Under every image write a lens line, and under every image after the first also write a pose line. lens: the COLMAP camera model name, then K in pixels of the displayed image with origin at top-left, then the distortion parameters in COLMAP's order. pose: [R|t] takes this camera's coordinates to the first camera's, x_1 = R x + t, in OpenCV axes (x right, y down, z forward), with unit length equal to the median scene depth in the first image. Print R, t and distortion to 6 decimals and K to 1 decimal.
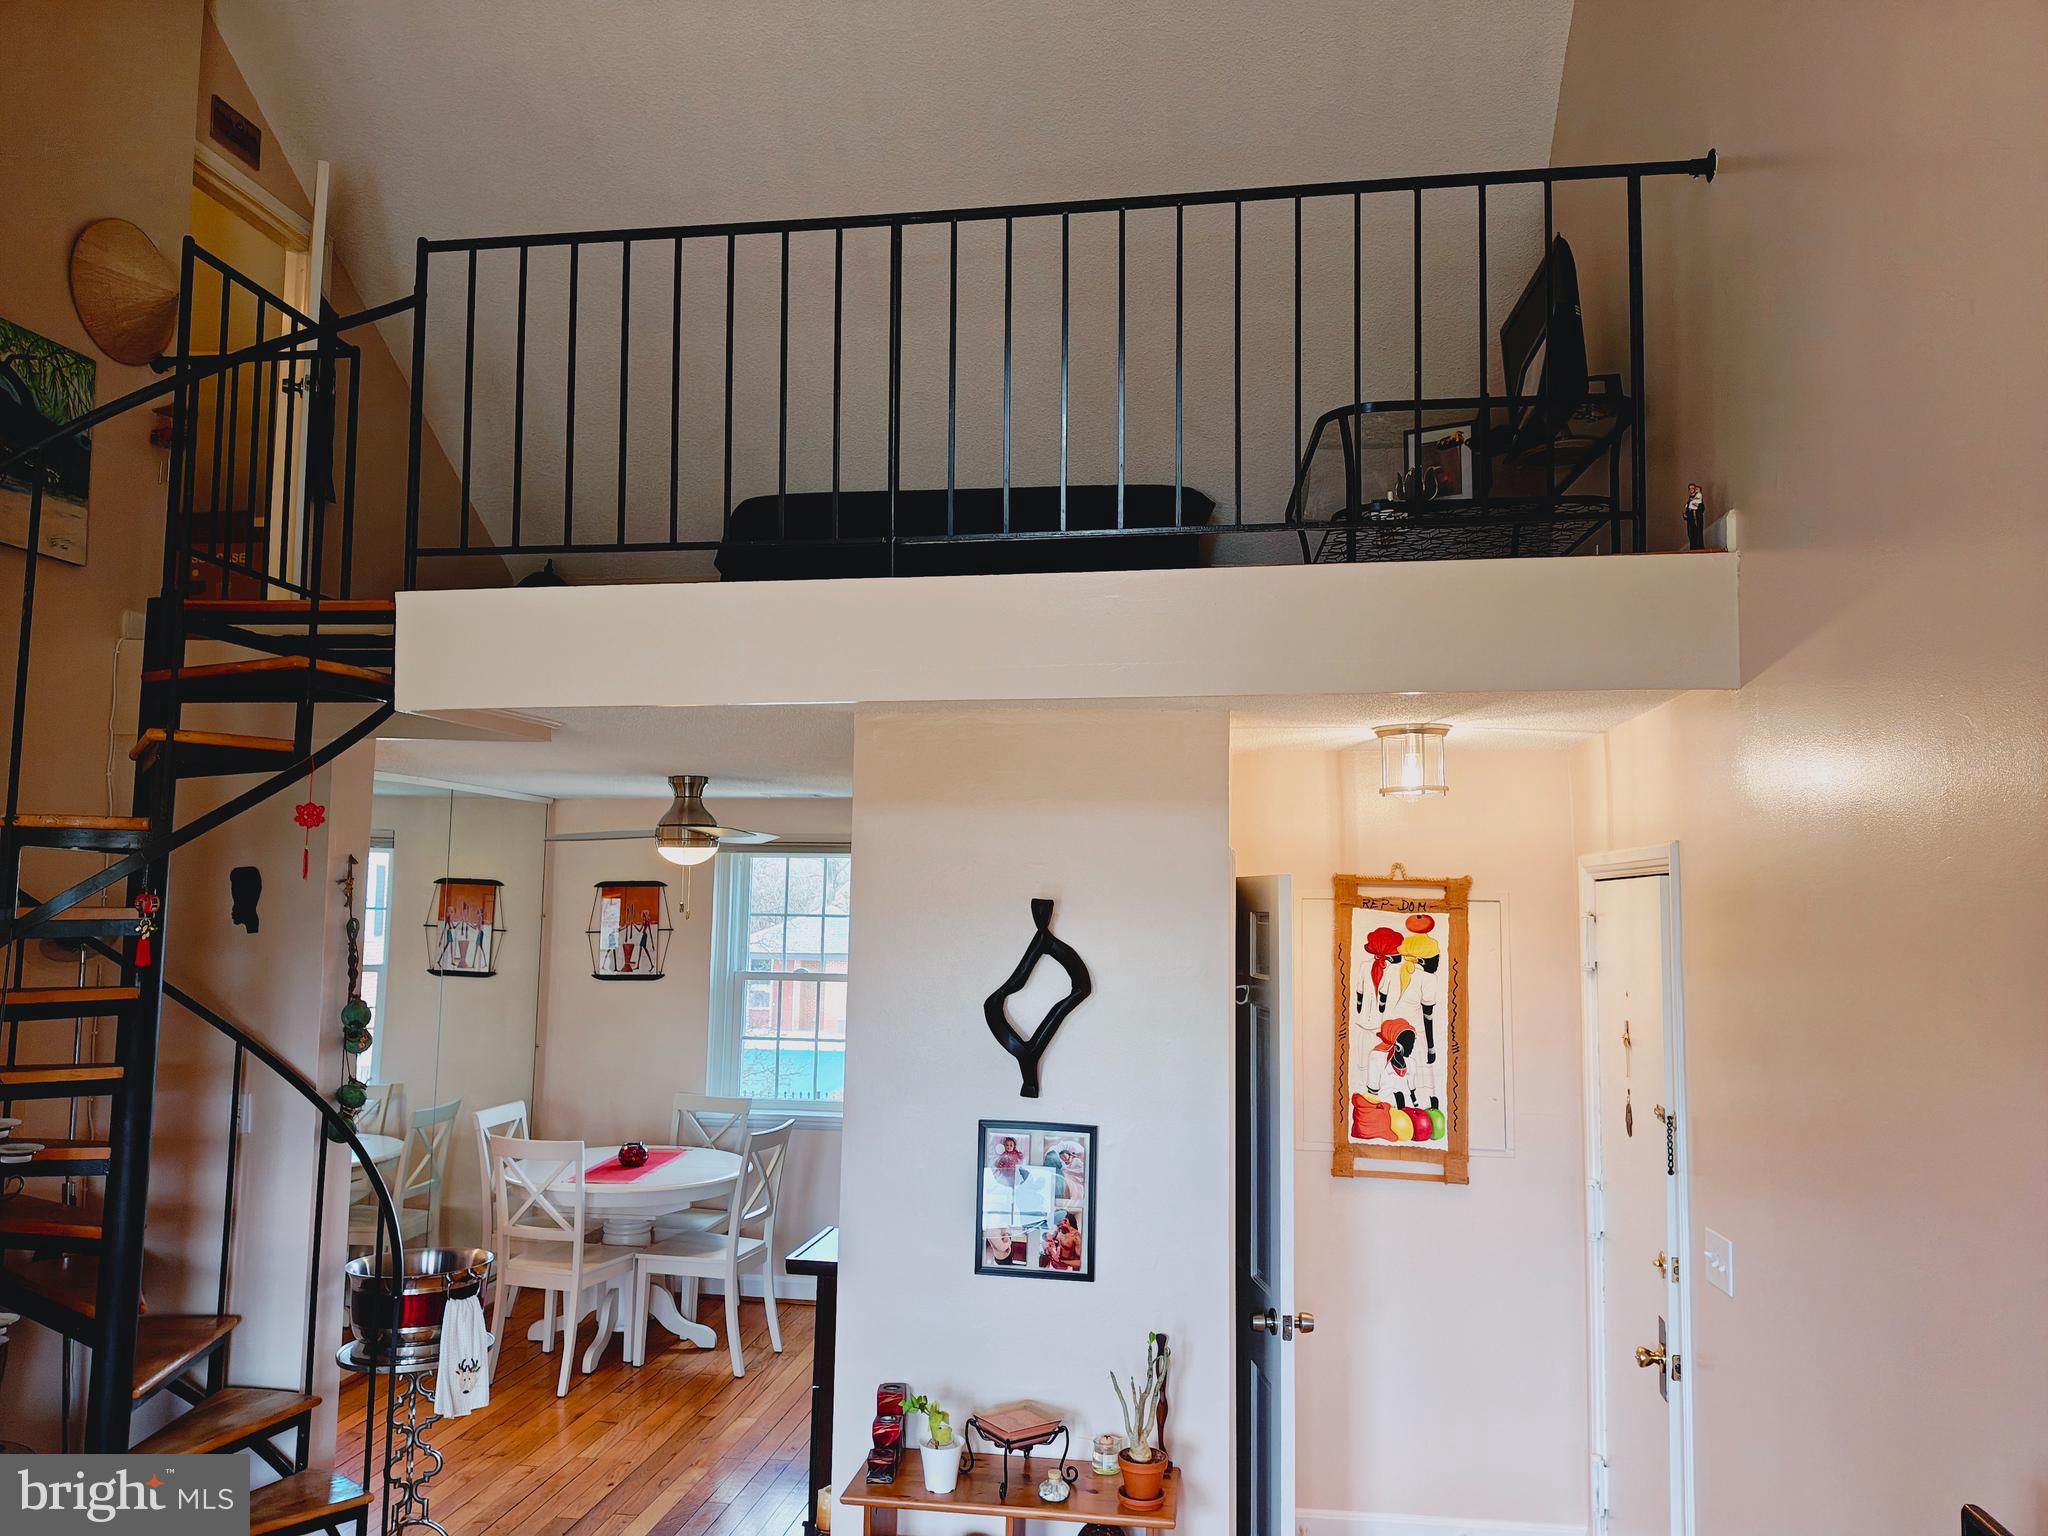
lens RADIAL K [[1478.6, 0, 1026.0], [0, 1478.6, 774.9], [0, 0, 1]] dist [0.072708, -0.100313]
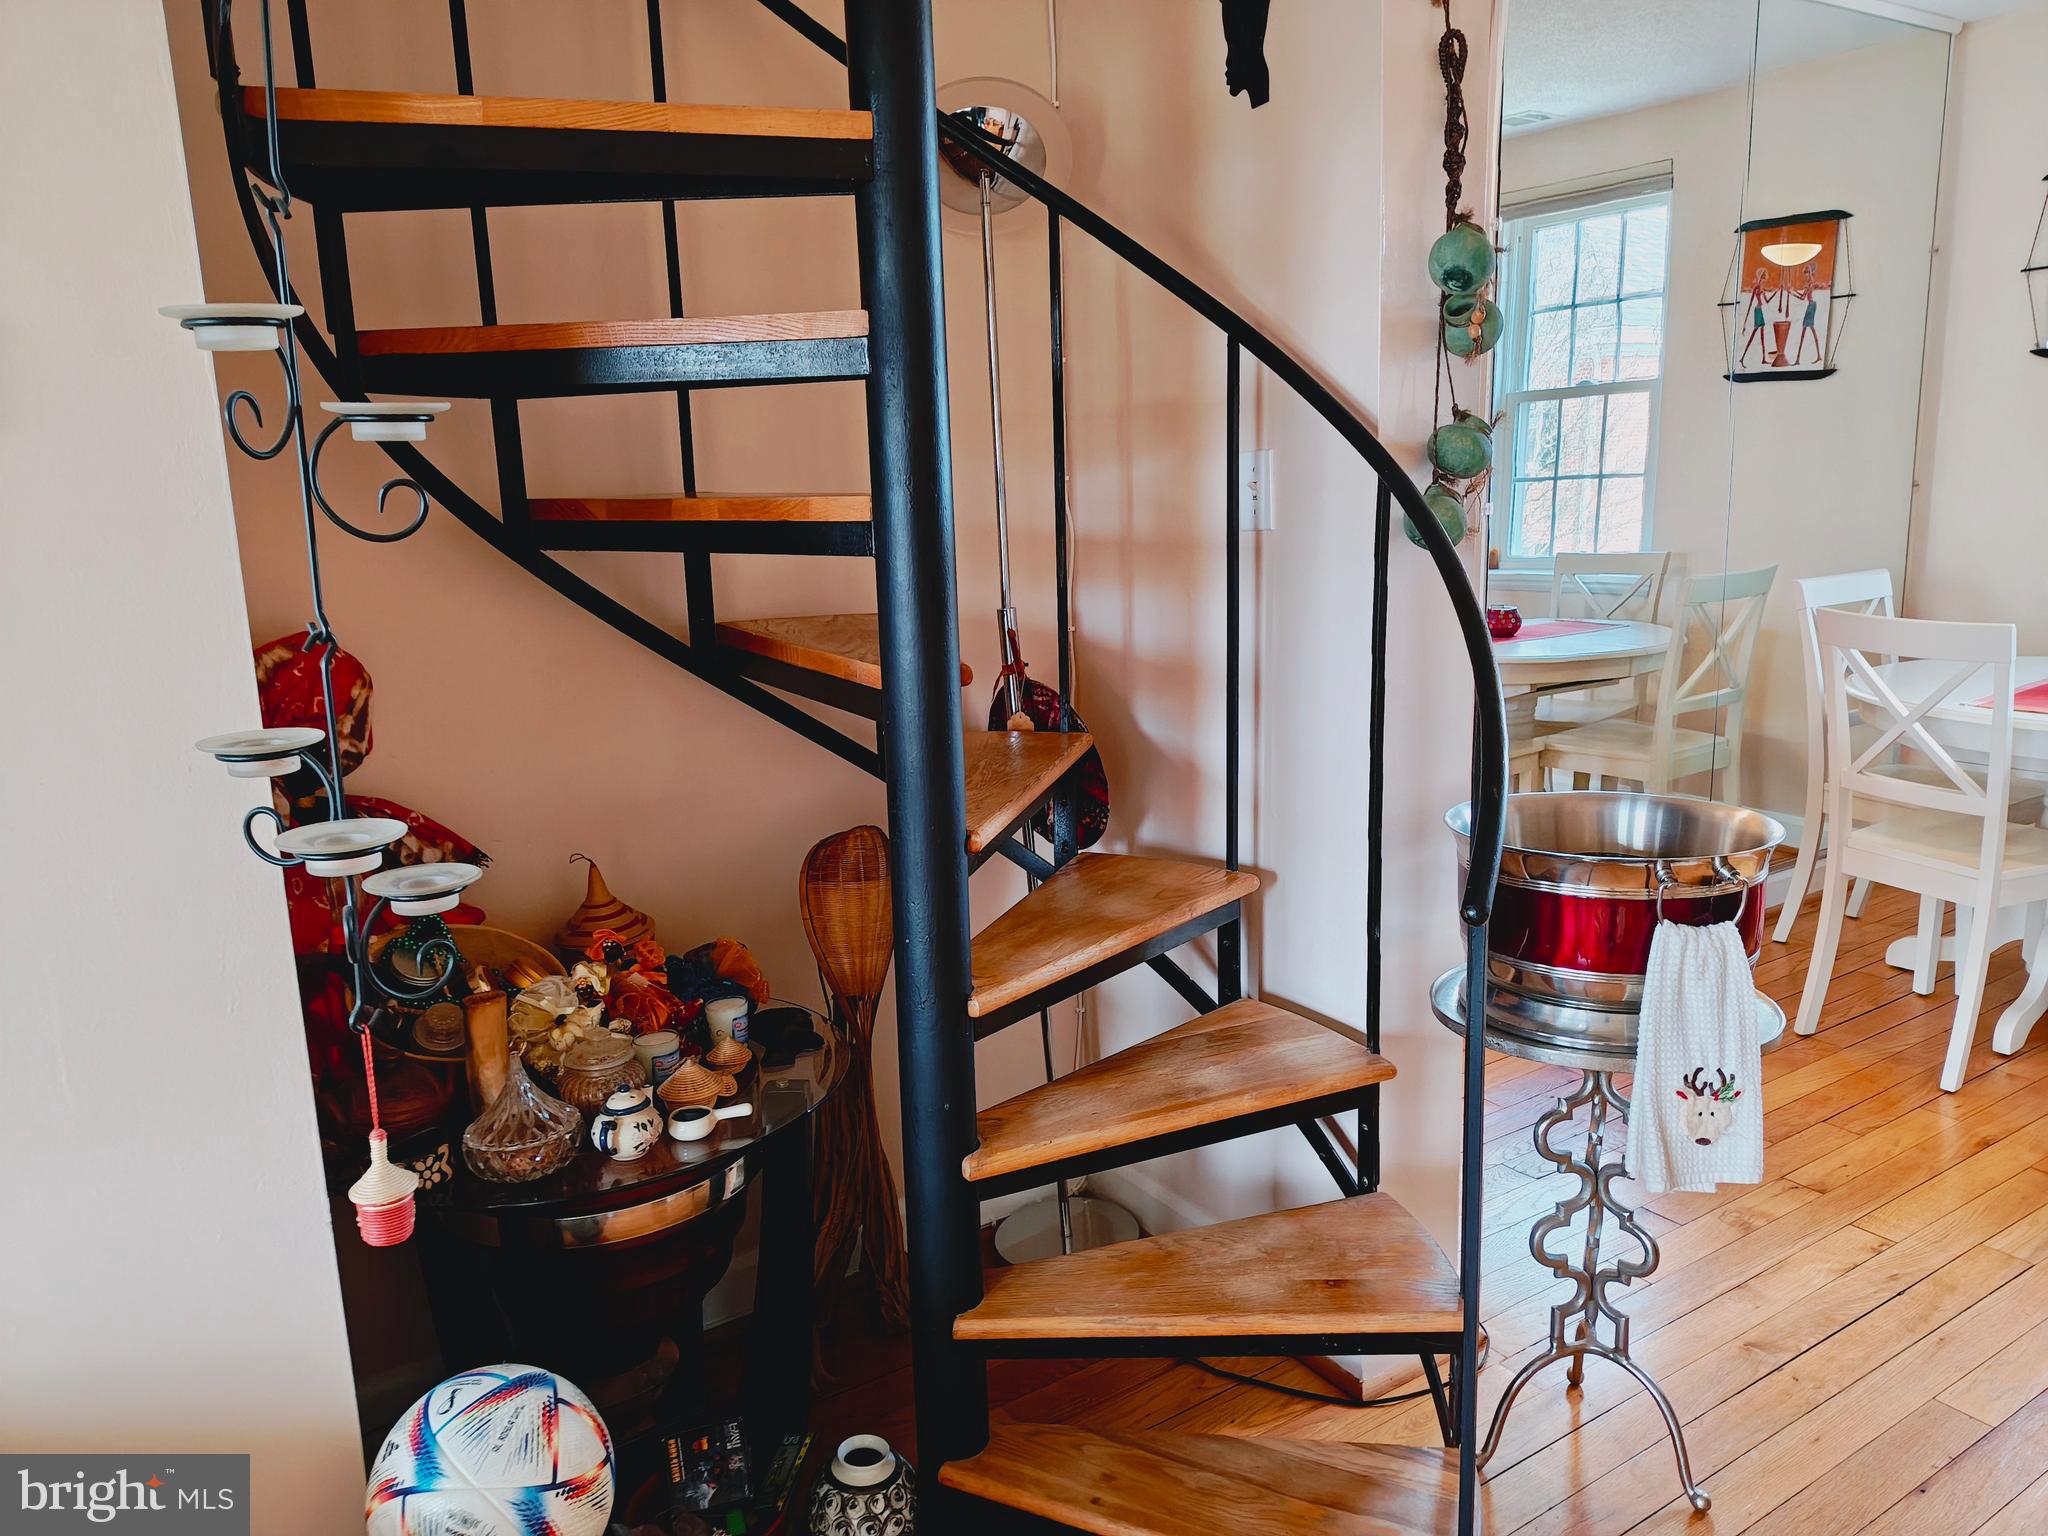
lens RADIAL K [[1459.6, 0, 1030.2], [0, 1459.6, 749.2], [0, 0, 1]] dist [-0.001885, -0.001072]
pose [[0.658504, 0.101919, -0.745644, -0.187617], [0.111545, 0.966626, 0.230634, 0.175989], [0.744265, -0.235047, 0.625158, 0.574600]]
